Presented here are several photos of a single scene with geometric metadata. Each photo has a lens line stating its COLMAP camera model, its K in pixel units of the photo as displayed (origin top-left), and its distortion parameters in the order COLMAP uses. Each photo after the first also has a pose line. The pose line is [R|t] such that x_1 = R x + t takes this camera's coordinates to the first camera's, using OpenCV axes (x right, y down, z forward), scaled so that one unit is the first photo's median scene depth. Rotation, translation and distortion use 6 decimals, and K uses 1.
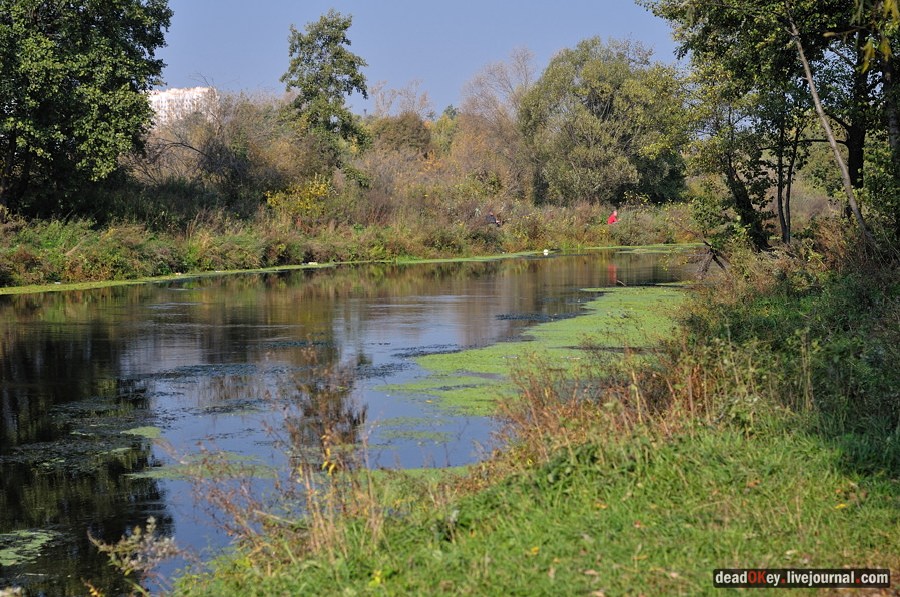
lens RADIAL K [[1978.4, 0, 452.6], [0, 1978.4, 299.1], [0, 0, 1]] dist [-0.011876, 0.000000]
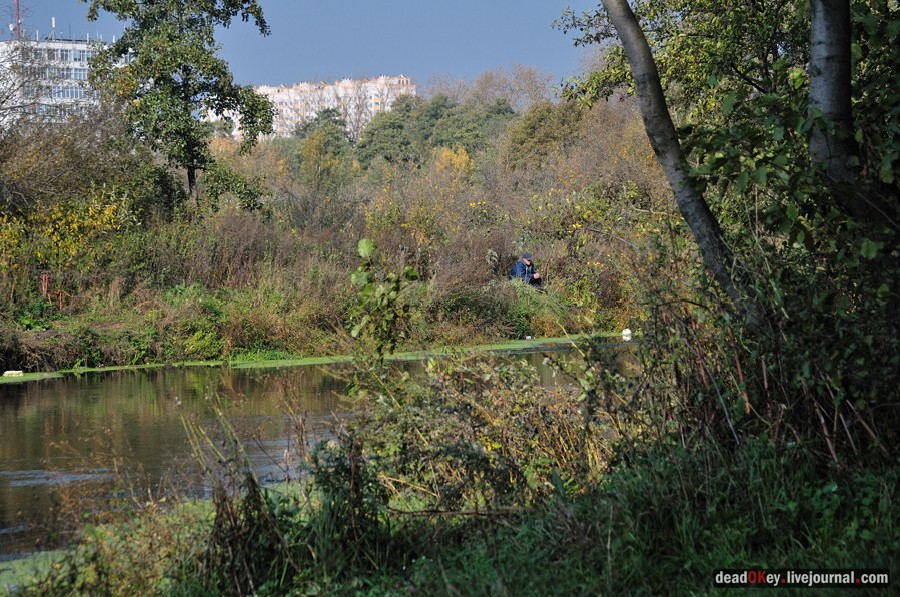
lens RADIAL K [[2936.6, 0, 449.8], [0, 2936.6, 298.9], [0, 0, 1]] dist [-0.142840, 0.000000]
pose [[0.993046, -0.009620, -0.117329, 0.117689], [0.006628, 0.999644, -0.025860, -0.017988], [0.117536, 0.024903, 0.992756, 0.343233]]
